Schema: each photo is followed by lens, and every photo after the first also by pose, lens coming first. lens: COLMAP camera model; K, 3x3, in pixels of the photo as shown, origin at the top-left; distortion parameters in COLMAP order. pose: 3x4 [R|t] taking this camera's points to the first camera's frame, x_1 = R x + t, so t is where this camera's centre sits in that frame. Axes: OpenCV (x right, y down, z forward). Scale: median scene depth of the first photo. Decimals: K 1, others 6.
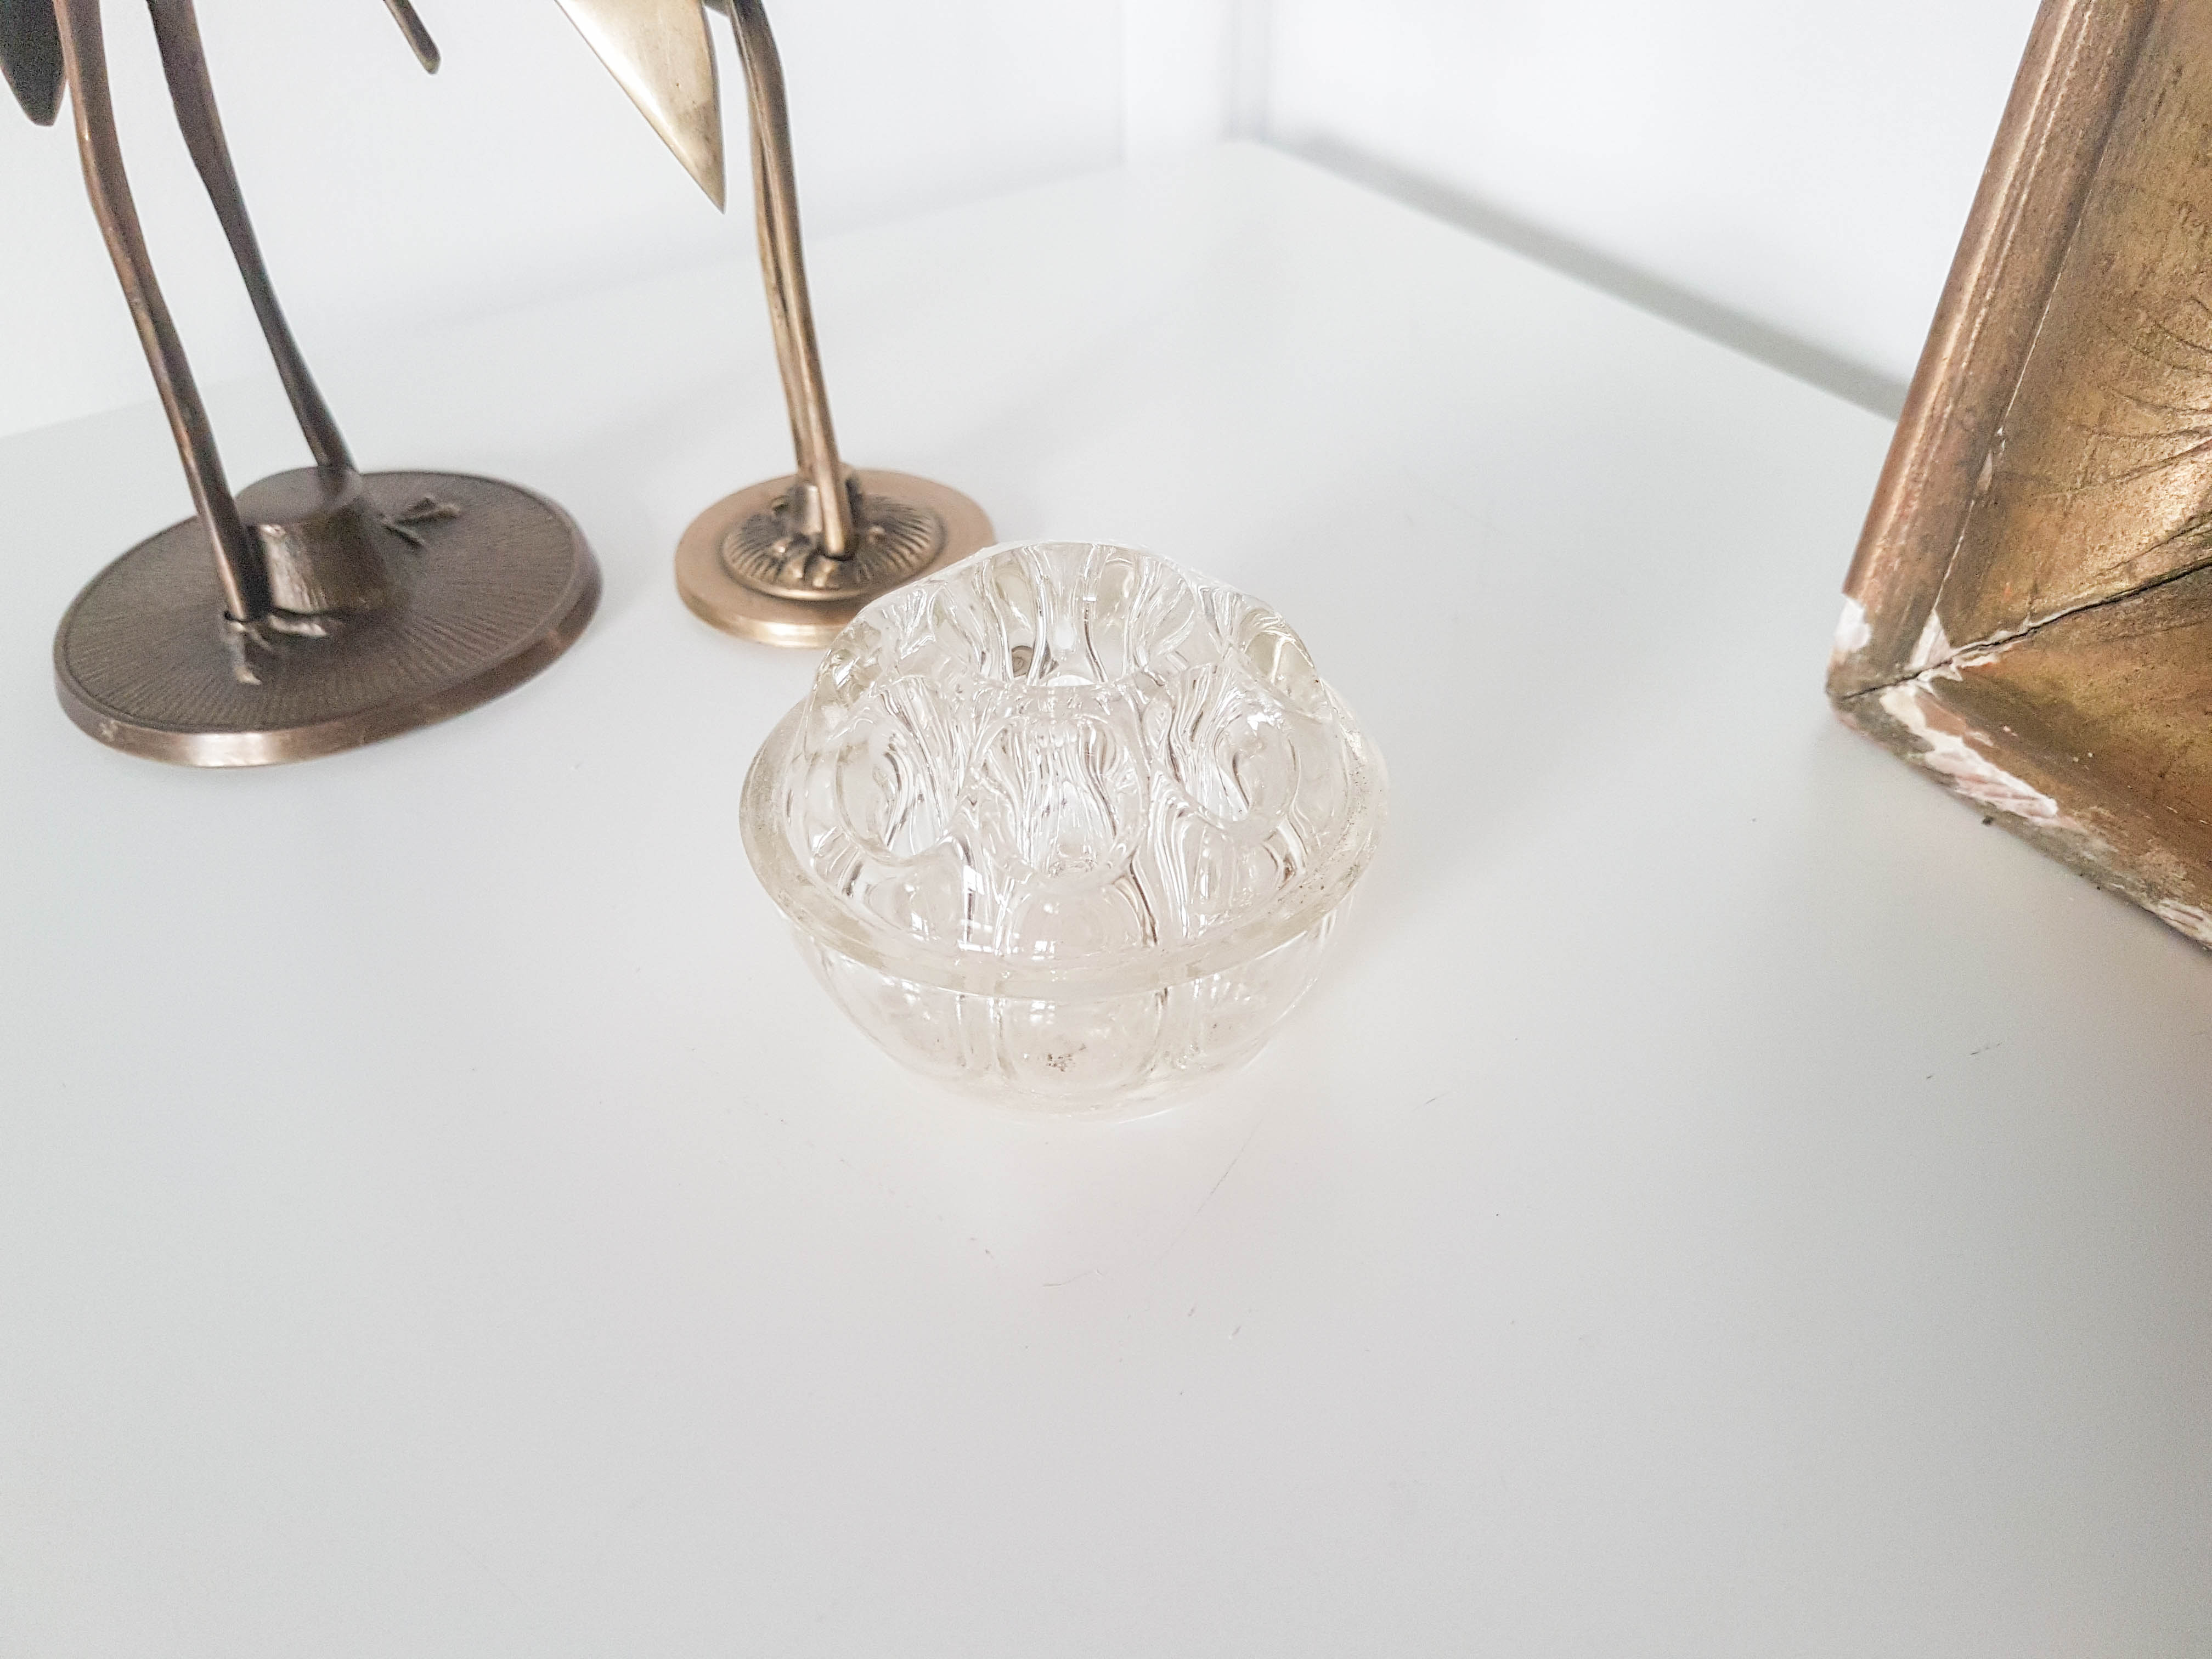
lens RADIAL K [[1738.3, 0, 1111.6], [0, 1738.3, 868.4], [0, 0, 1]] dist [-0.048176, -0.005512]
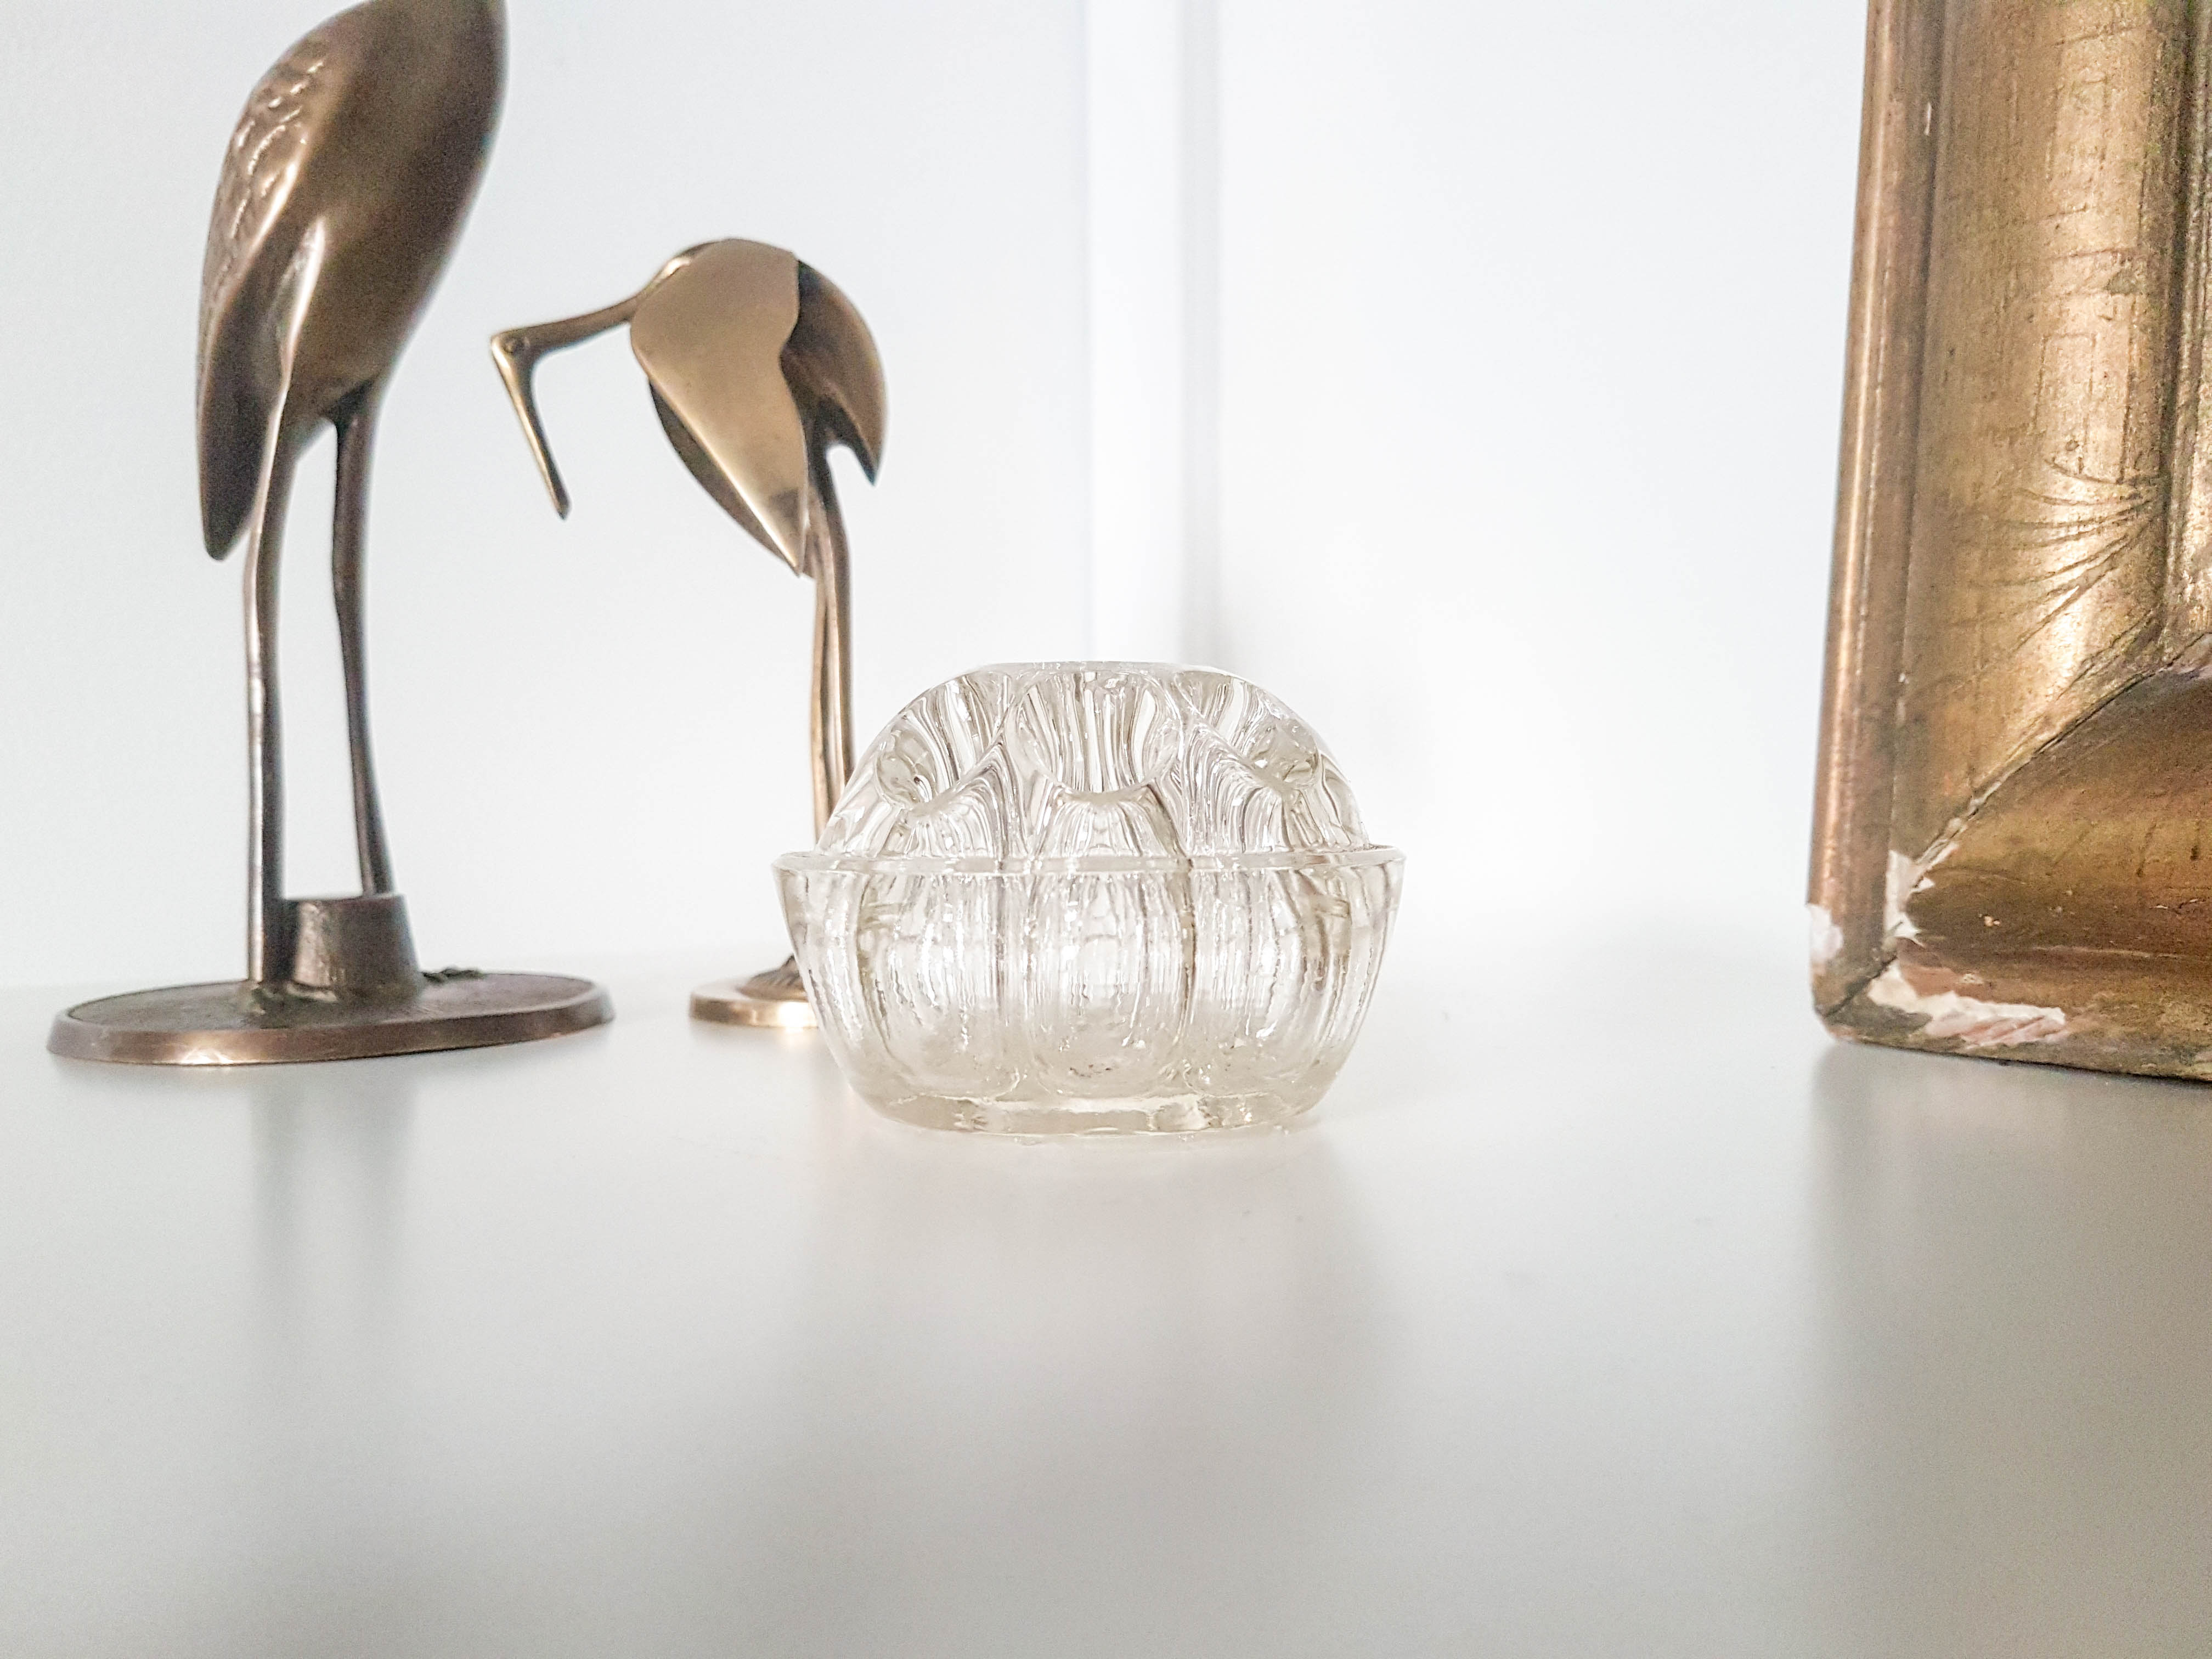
lens RADIAL K [[1738.3, 0, 1111.6], [0, 1738.3, 868.4], [0, 0, 1]] dist [-0.048176, -0.005512]
pose [[0.999624, 0.013040, 0.024129, -0.032873], [0.004050, 0.799920, -0.600093, 0.498799], [-0.027127, 0.599965, 0.799566, 0.159523]]
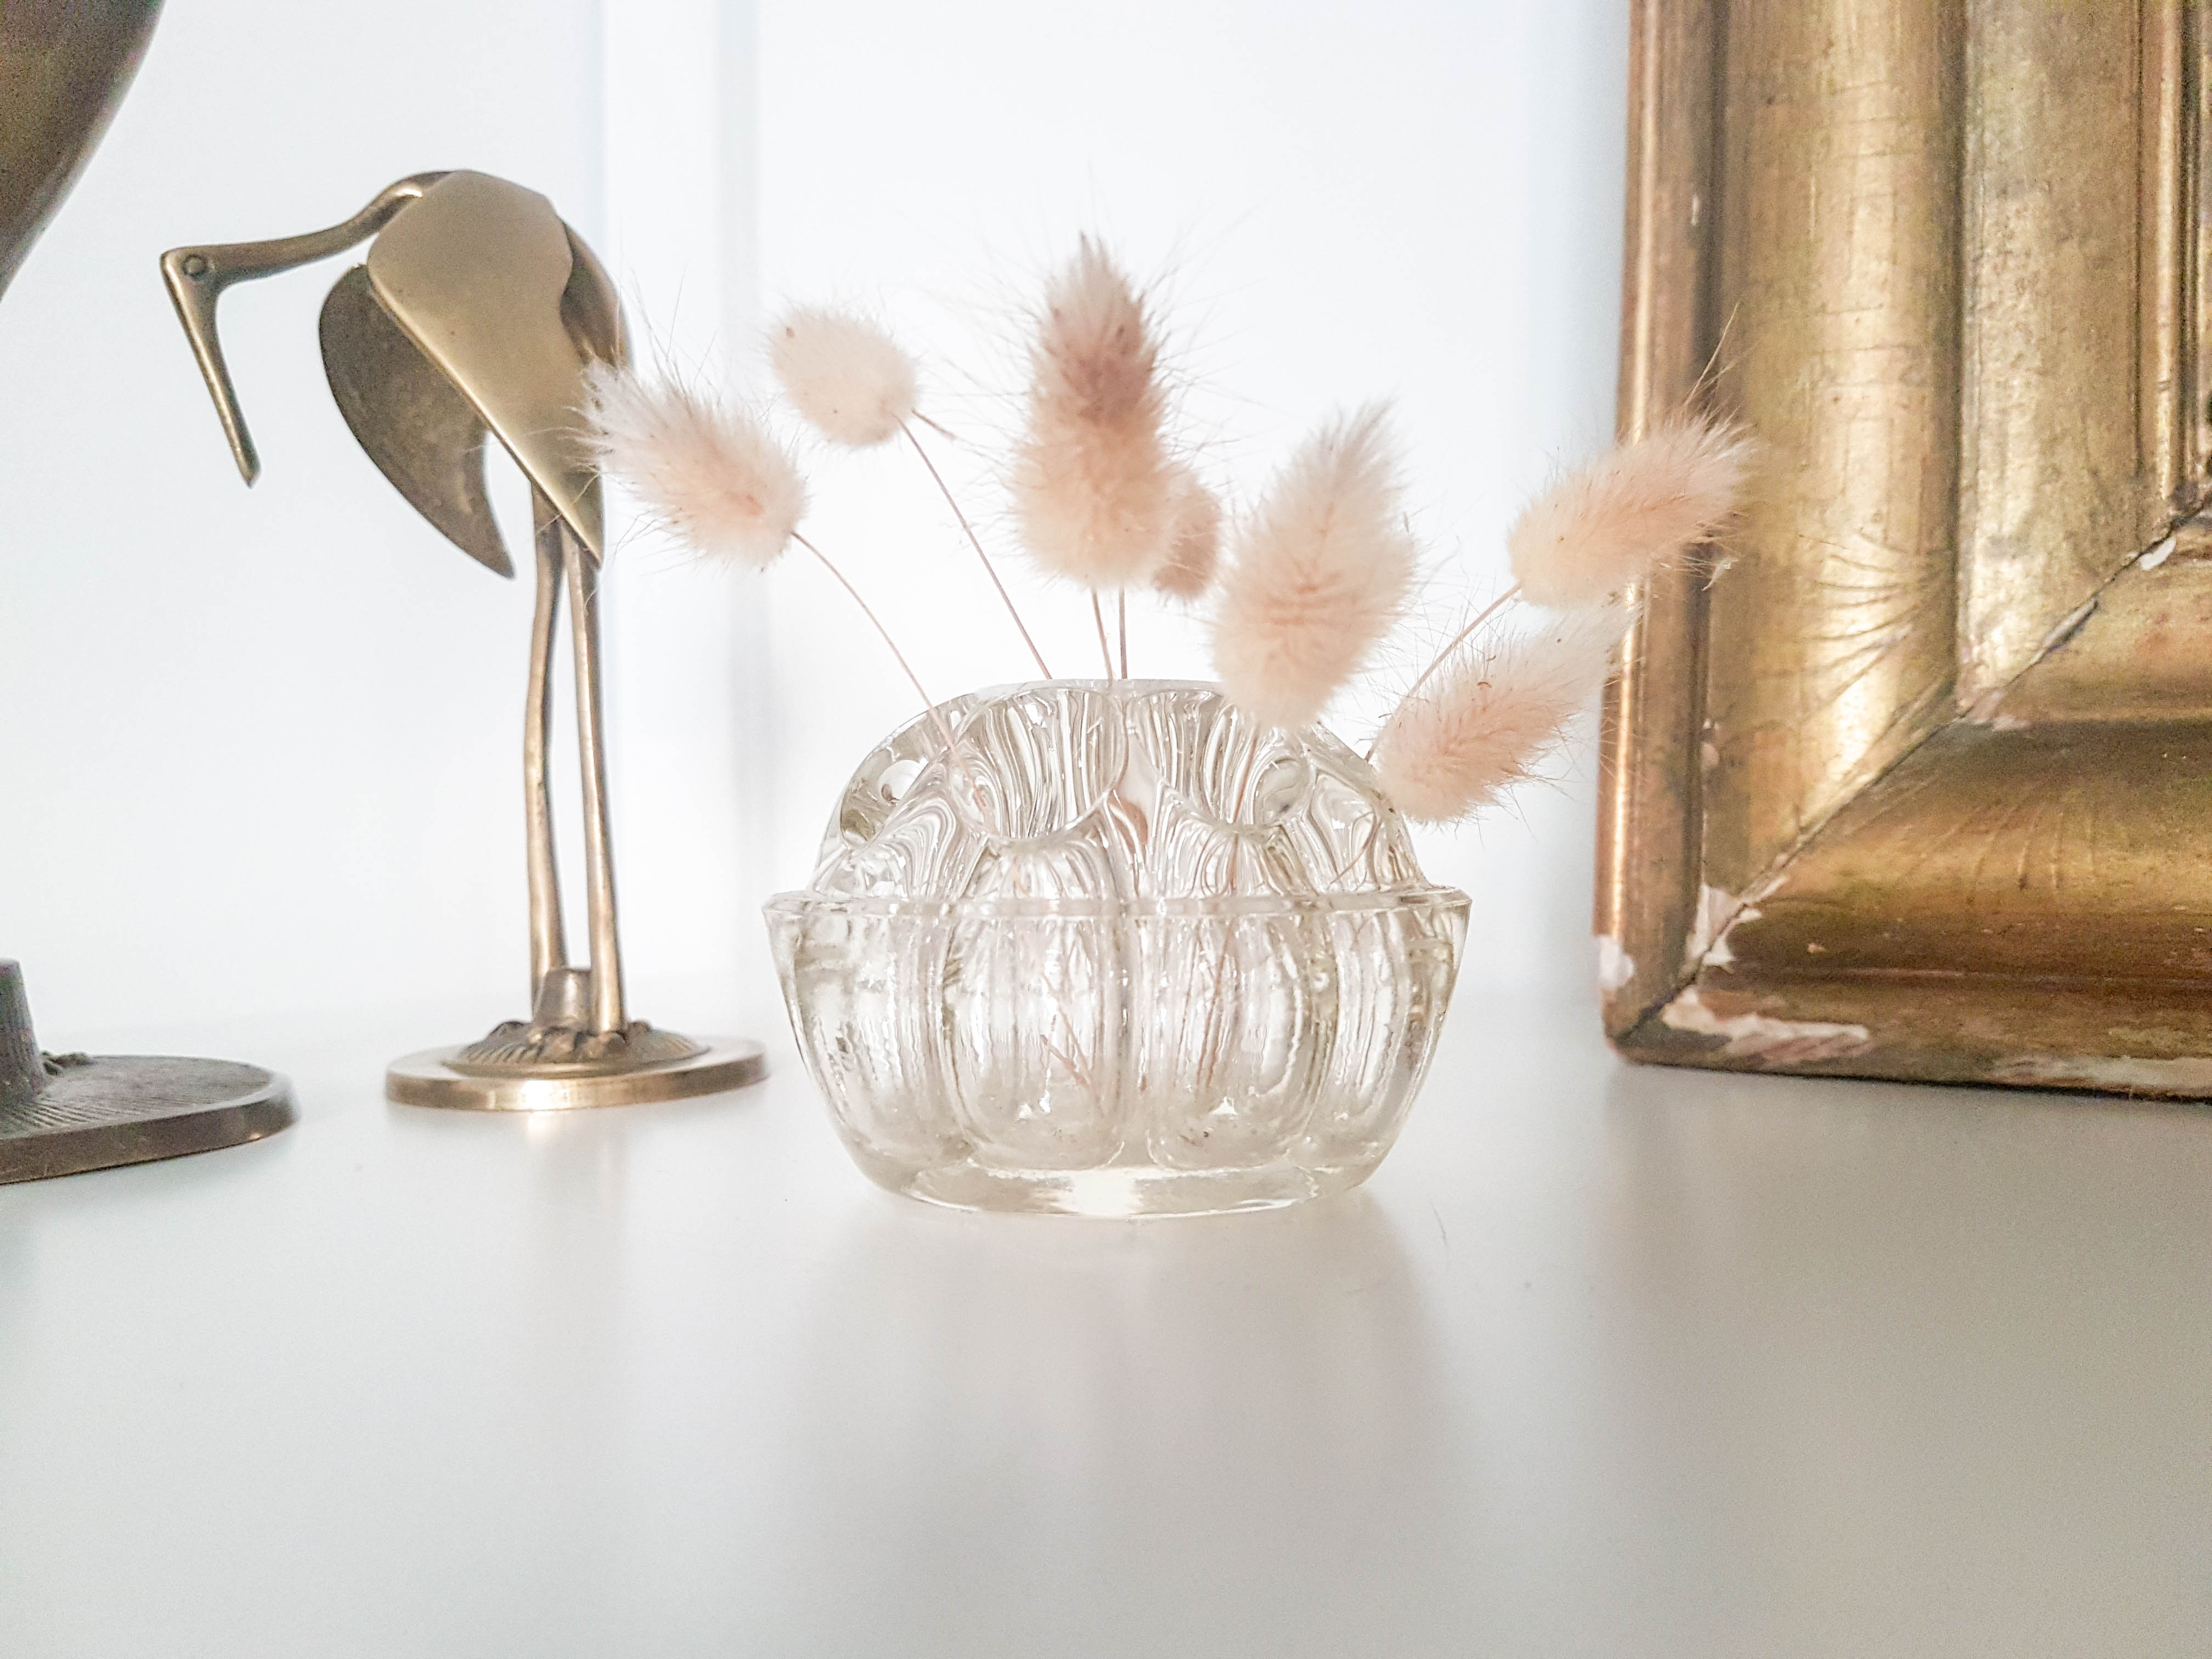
lens RADIAL K [[1689.5, 0, 1091.5], [0, 1689.5, 857.4], [0, 0, 1]] dist [-0.002136, -0.082086]
pose [[0.919153, 0.007100, 0.393837, -0.341308], [0.239784, 0.783153, -0.573737, 0.383225], [-0.312508, 0.621788, 0.718135, 0.304174]]
